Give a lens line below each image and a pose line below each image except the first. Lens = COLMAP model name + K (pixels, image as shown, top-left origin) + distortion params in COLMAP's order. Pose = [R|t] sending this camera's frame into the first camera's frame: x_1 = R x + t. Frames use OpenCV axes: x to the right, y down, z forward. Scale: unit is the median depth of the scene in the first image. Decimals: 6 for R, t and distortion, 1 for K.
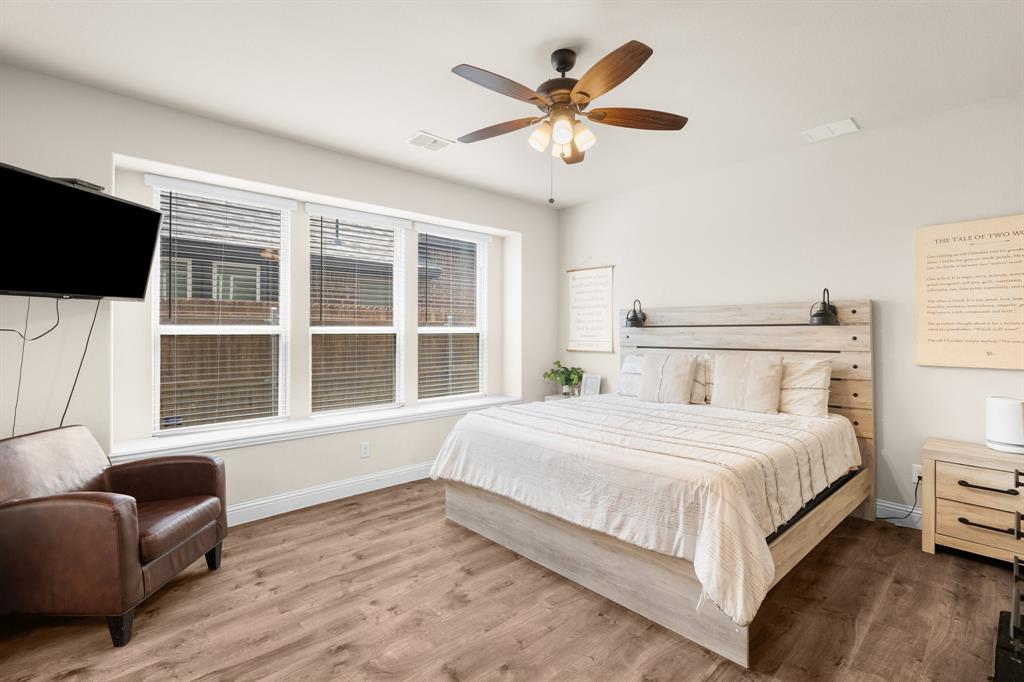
lens RADIAL K [[461.1, 0, 513.7], [0, 461.1, 338.0], [0, 0, 1]] dist [-0.004299, 0.000615]
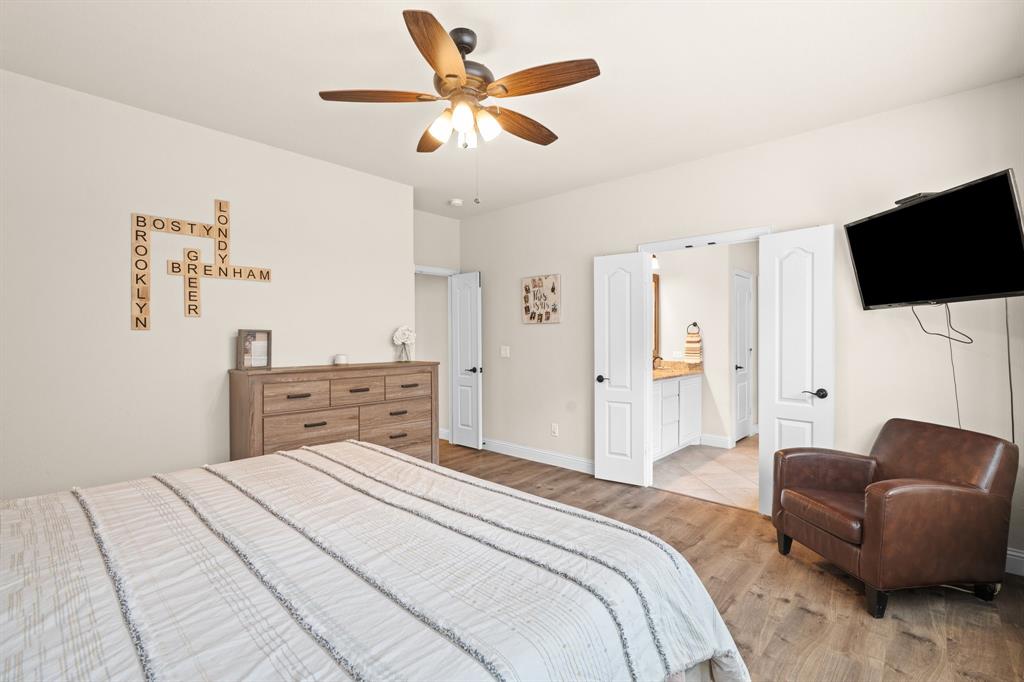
lens RADIAL K [[461.1, 0, 513.7], [0, 461.1, 338.0], [0, 0, 1]] dist [-0.004299, 0.000615]
pose [[-0.997167, -0.000240, -0.075216, 0.075484], [-0.001305, 0.999900, 0.014116, -0.017591], [0.075205, 0.014174, -0.997067, 1.919573]]
